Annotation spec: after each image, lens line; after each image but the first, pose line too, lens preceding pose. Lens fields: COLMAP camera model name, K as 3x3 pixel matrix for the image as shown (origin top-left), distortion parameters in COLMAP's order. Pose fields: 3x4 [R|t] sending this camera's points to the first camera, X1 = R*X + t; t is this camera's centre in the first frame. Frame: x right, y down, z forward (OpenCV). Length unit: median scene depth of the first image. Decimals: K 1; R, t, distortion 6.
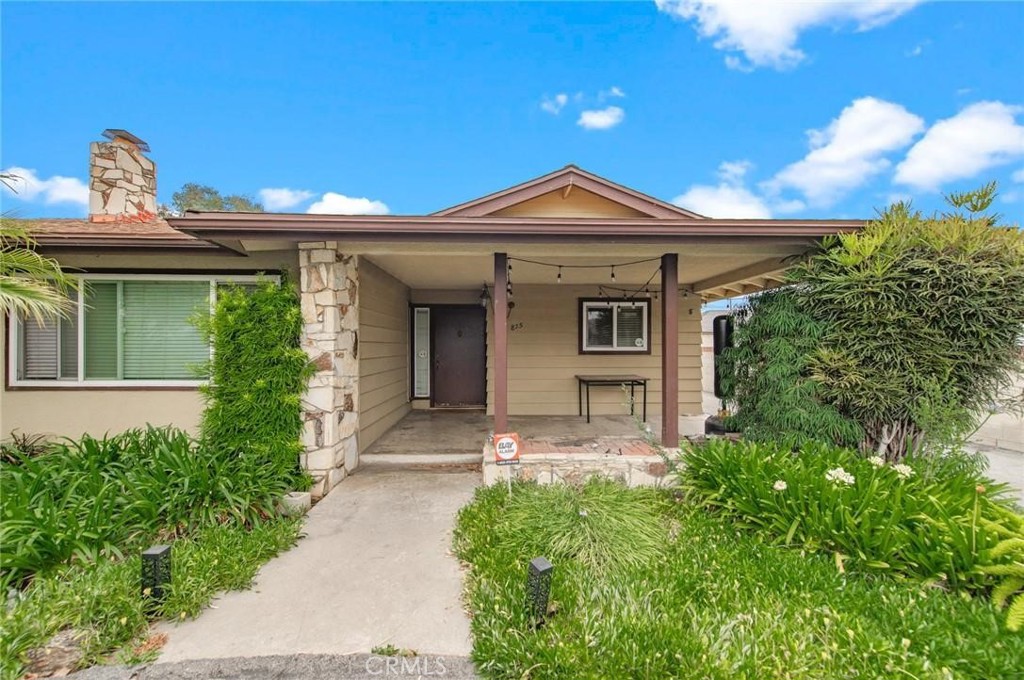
lens RADIAL K [[410.6, 0, 513.7], [0, 410.6, 345.5], [0, 0, 1]] dist [0.002388, 0.000150]
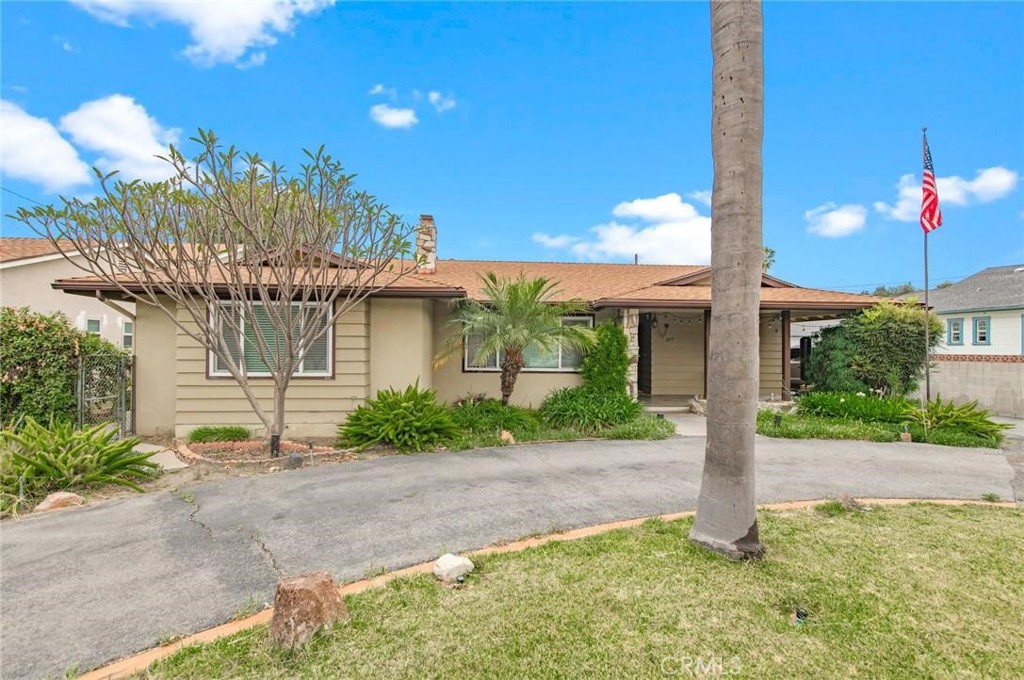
lens RADIAL K [[488.7, 0, 512.0], [0, 488.7, 340.0], [0, 0, 1]] dist [0.000071, 0.000010]
pose [[0.999471, 0.009525, 0.031100, -1.104620], [-0.009119, 0.999872, -0.013145, -0.021904], [-0.031221, 0.012854, 0.999430, -1.468833]]
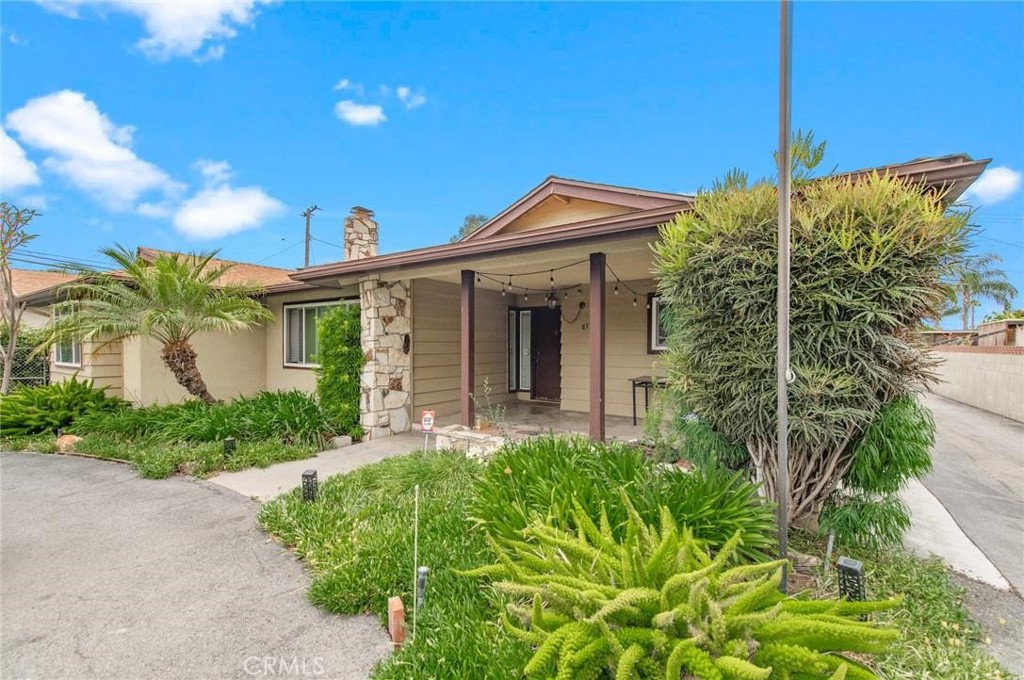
lens RADIAL K [[436.9, 0, 516.0], [0, 436.9, 348.4], [0, 0, 1]] dist [0.000748, -0.000018]
pose [[0.802123, 0.007151, -0.597116, 0.855966], [-0.001007, 0.999943, 0.010623, -0.002574], [0.597158, -0.007920, 0.802084, 0.030032]]
